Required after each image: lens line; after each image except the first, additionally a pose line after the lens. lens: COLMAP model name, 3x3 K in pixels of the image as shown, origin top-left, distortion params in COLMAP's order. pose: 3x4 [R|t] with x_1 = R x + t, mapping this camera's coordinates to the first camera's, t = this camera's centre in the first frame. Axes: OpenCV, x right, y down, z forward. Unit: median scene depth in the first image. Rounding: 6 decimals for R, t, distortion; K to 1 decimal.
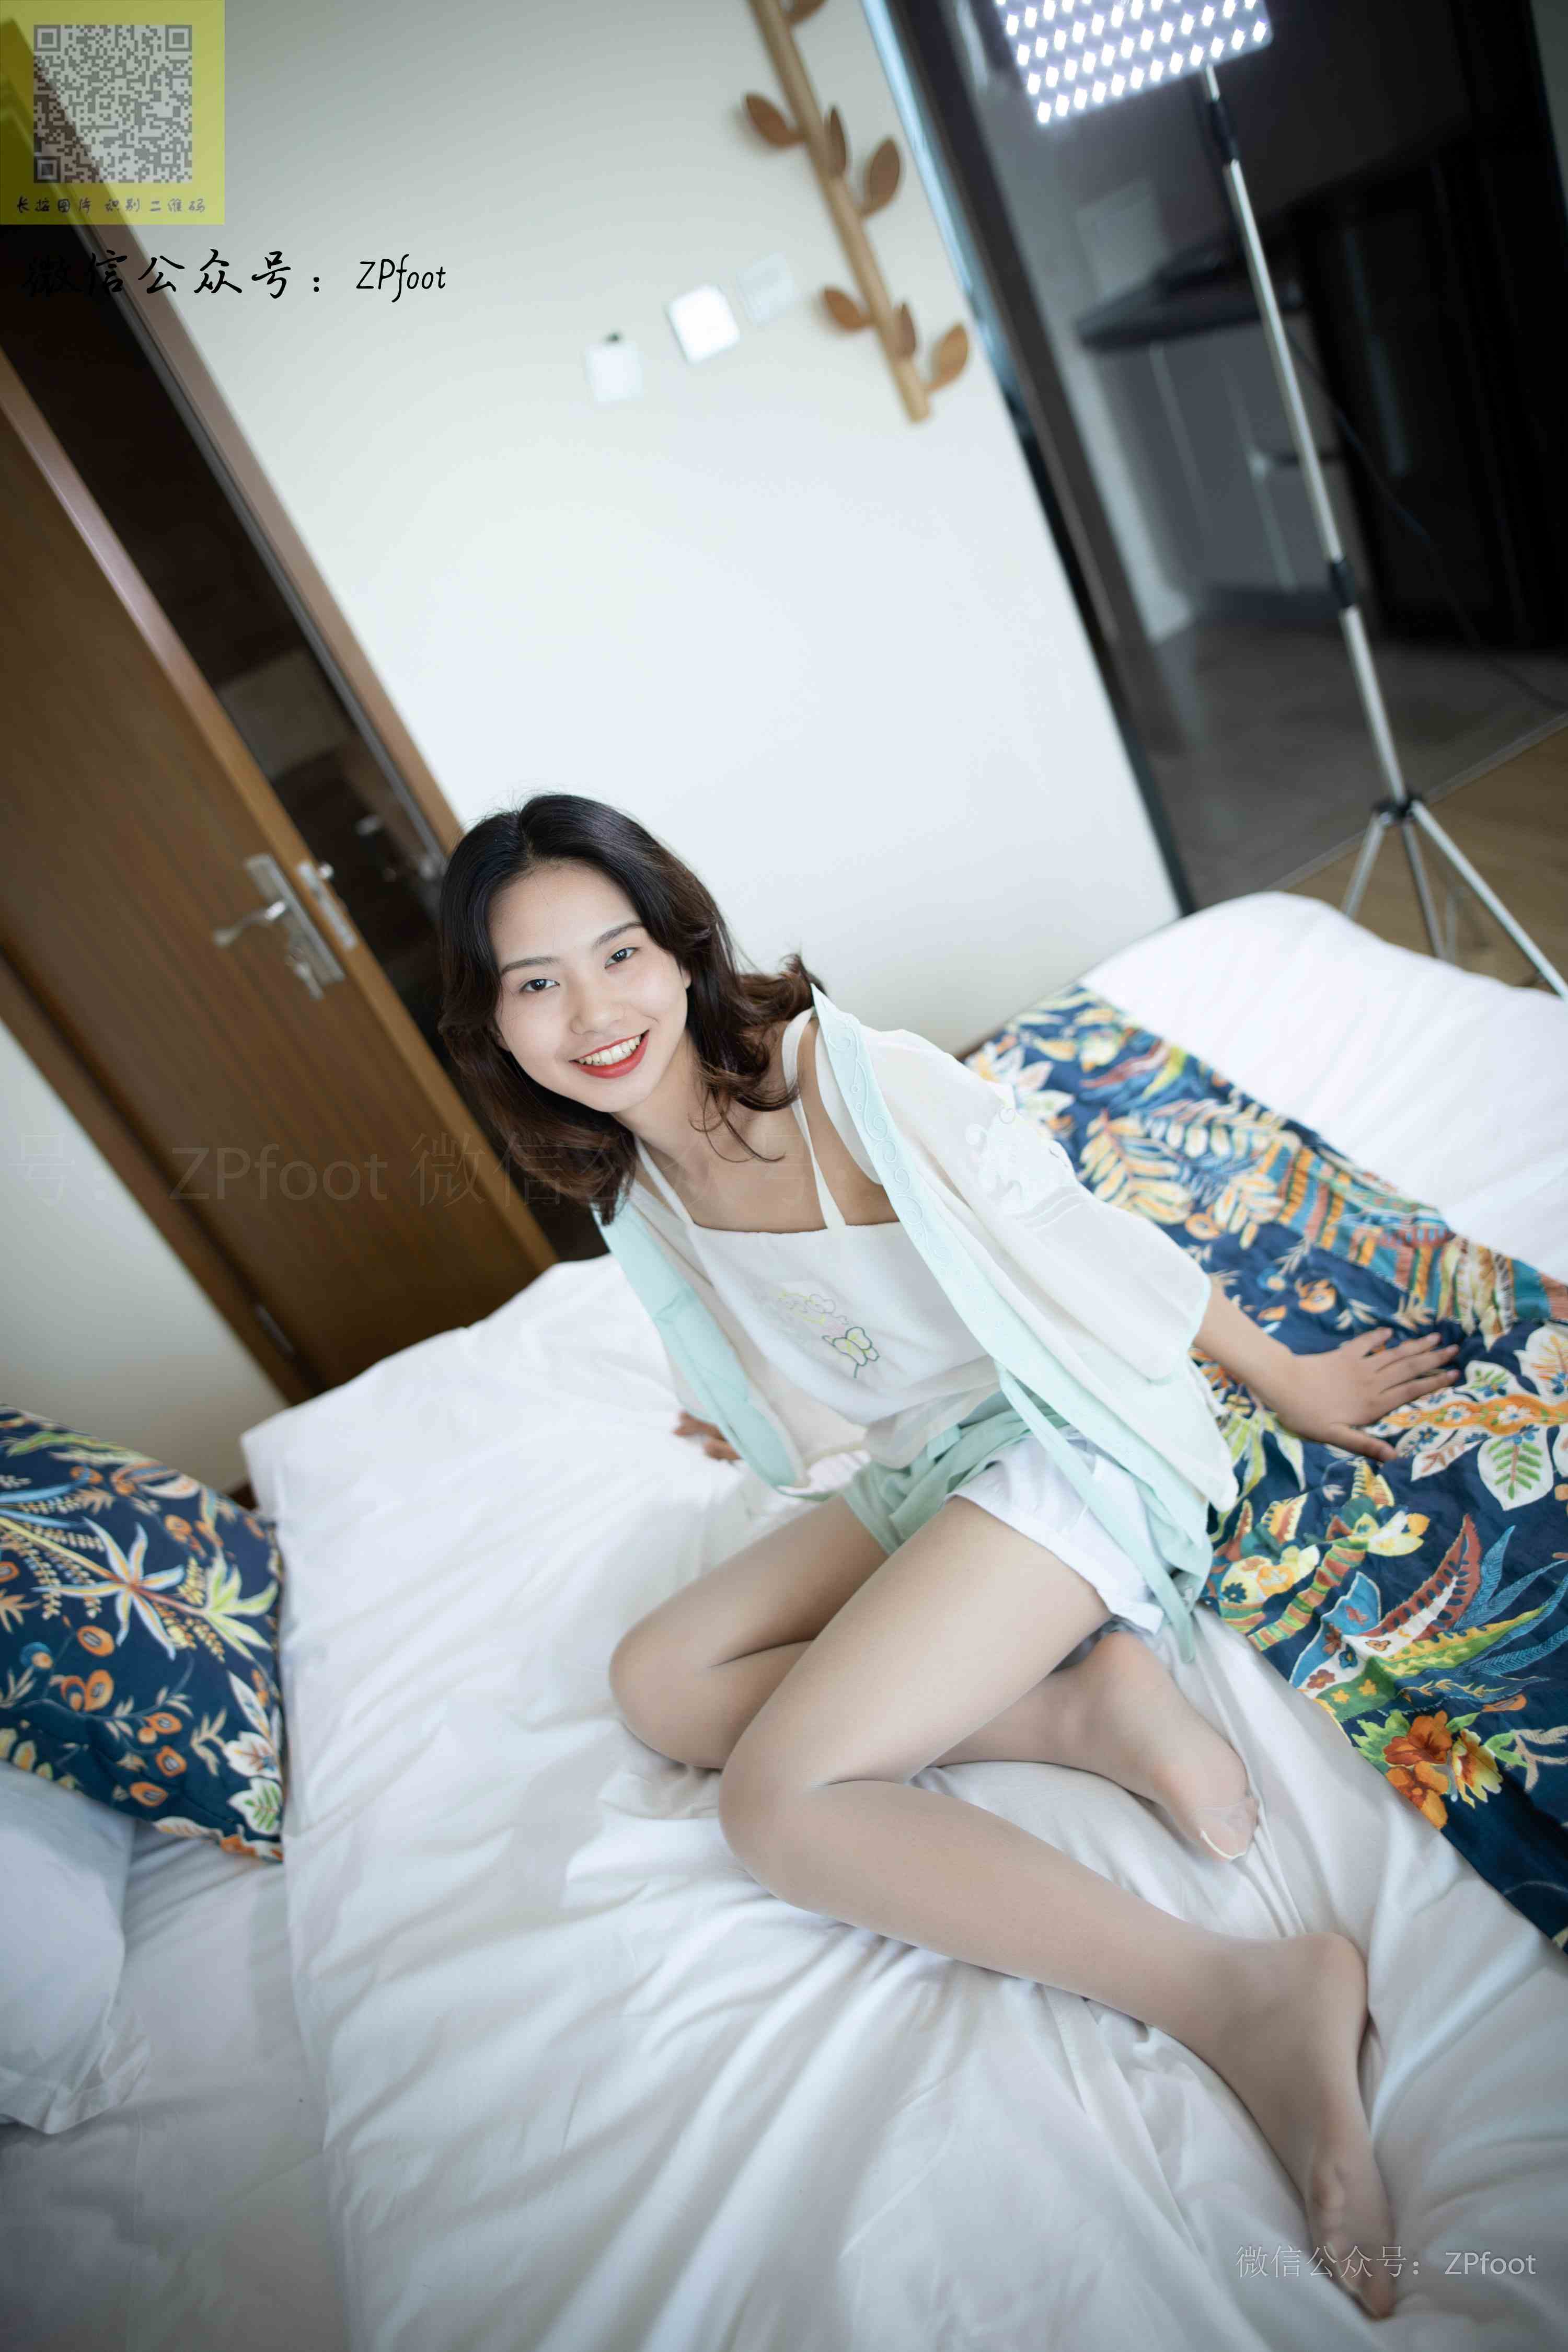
lens RADIAL K [[1576.4, 0, 778.6], [0, 1576.4, 1158.3], [0, 0, 1]] dist [-0.006911, 0.004087]
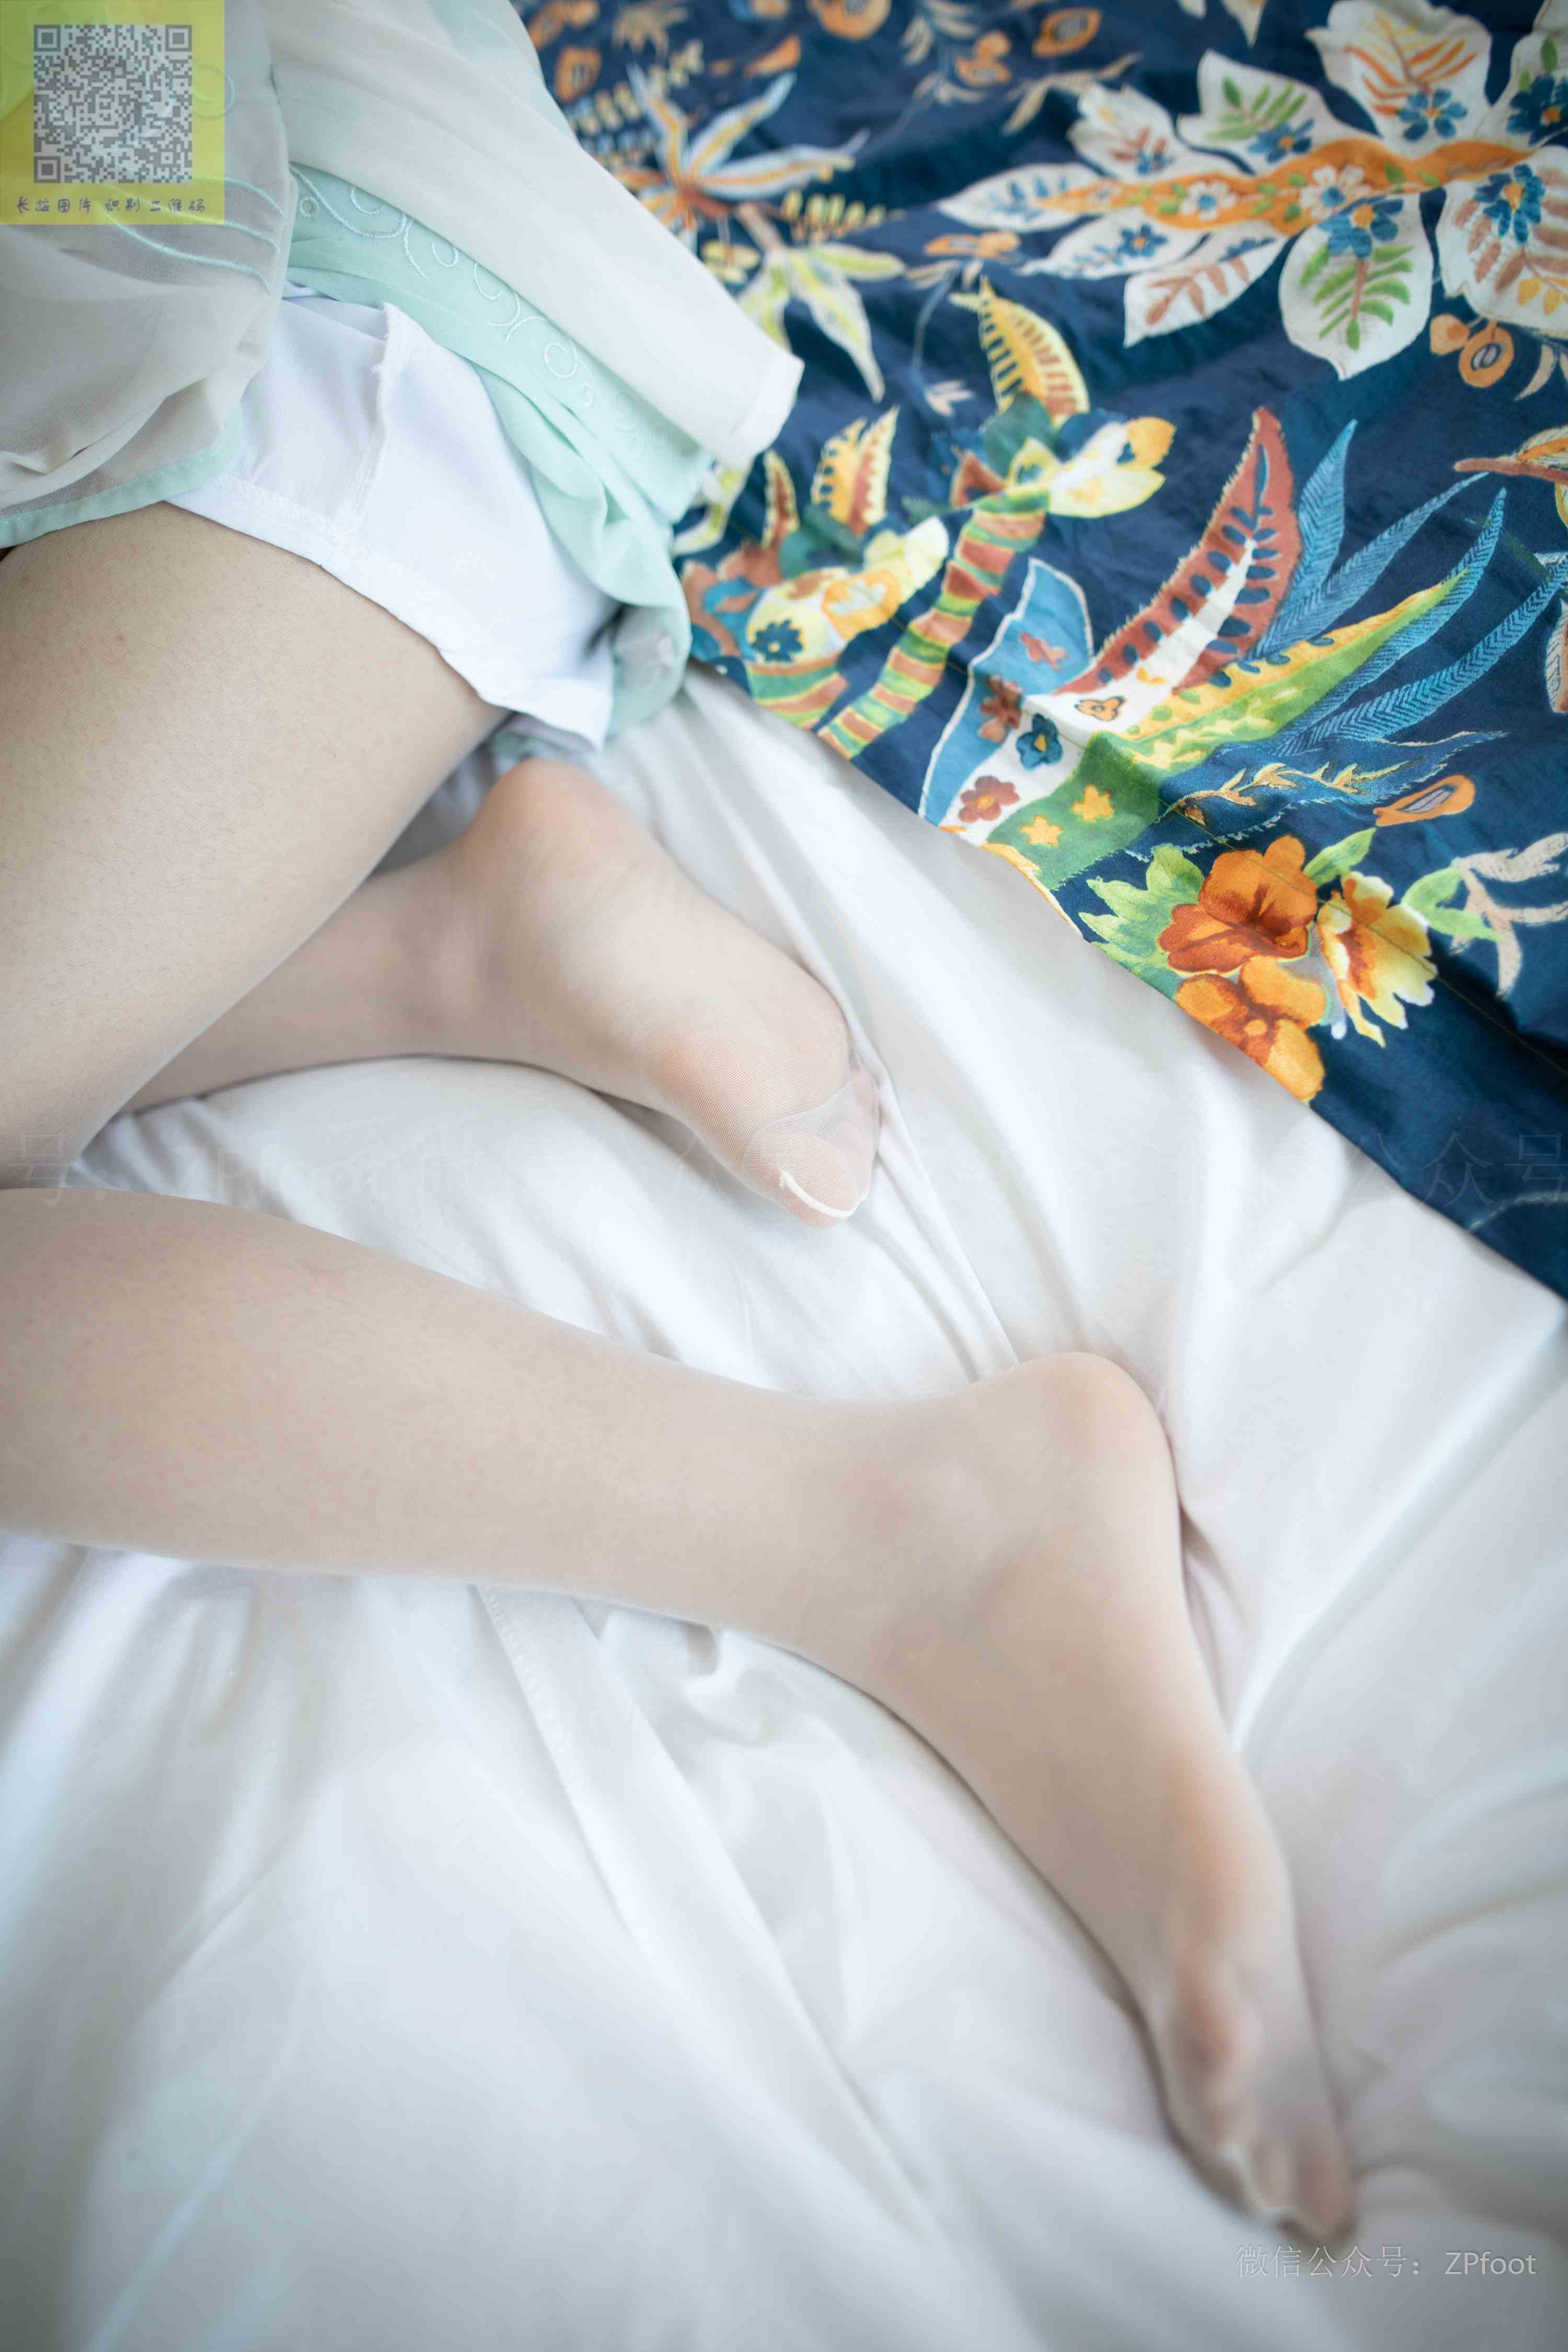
lens RADIAL K [[1576.4, 0, 778.6], [0, 1576.4, 1158.3], [0, 0, 1]] dist [-0.006911, 0.004087]
pose [[0.929660, -0.215356, 0.298923, 0.131221], [0.028903, 0.851498, 0.523561, 0.183383], [-0.367284, -0.478094, 0.797828, 0.625605]]
